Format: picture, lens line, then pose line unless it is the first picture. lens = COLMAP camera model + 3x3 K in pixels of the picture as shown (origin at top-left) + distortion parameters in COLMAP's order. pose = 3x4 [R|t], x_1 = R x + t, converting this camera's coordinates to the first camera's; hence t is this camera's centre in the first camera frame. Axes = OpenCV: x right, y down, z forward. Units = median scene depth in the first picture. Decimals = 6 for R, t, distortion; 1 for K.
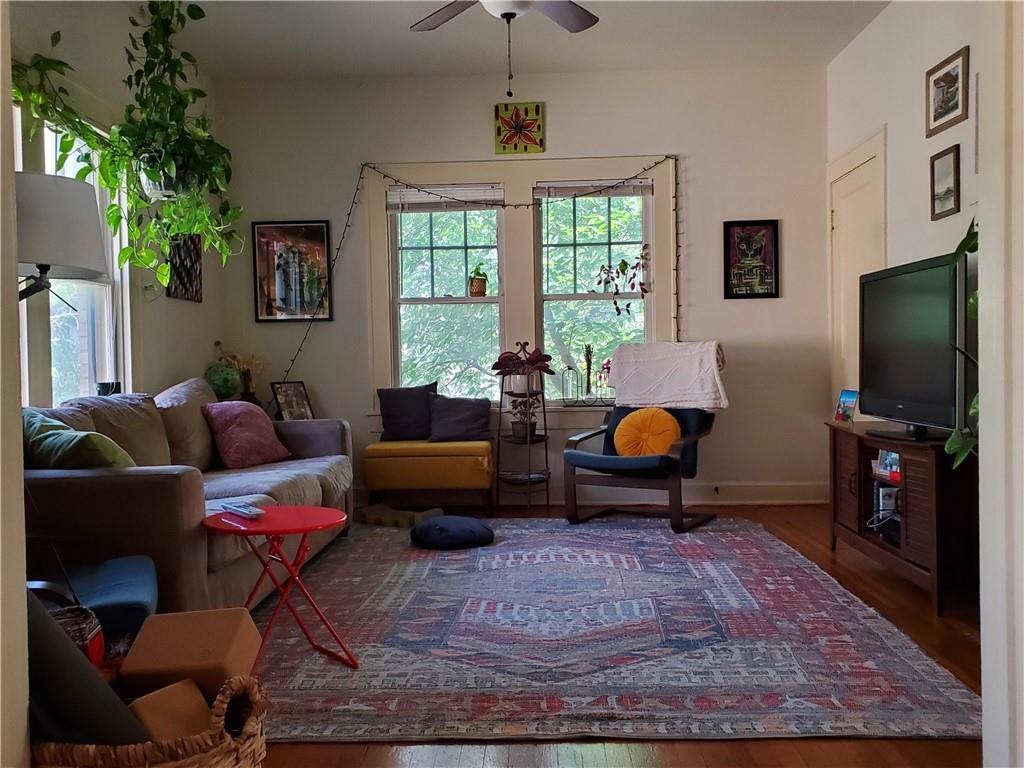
lens RADIAL K [[795.7, 0, 594.7], [0, 795.7, 402.5], [0, 0, 1]] dist [0.034707, -0.010558]
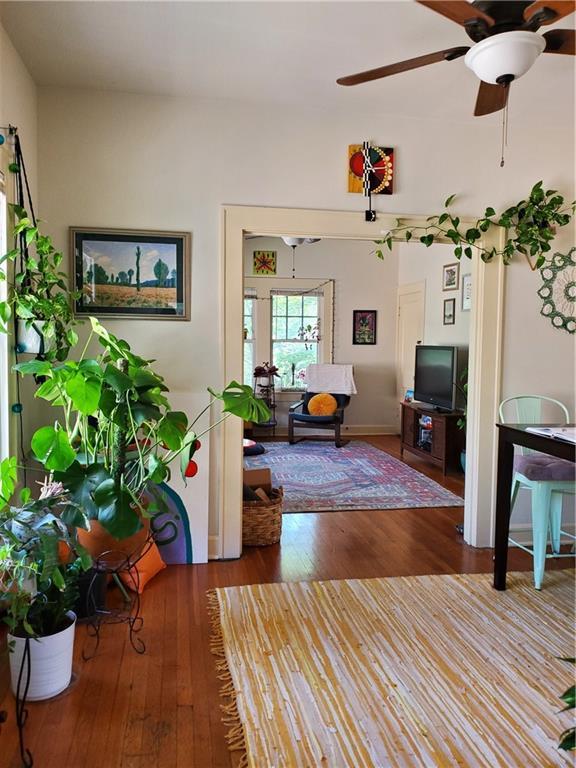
lens RADIAL K [[596.8, 0, 283.8], [0, 596.8, 382.1], [0, 0, 1]] dist [0.034707, -0.010558]
pose [[0.979233, 0.016439, 0.202071, -0.391702], [-0.025728, 0.998725, 0.043428, -0.098092], [-0.201100, -0.047725, 0.978408, -0.657079]]
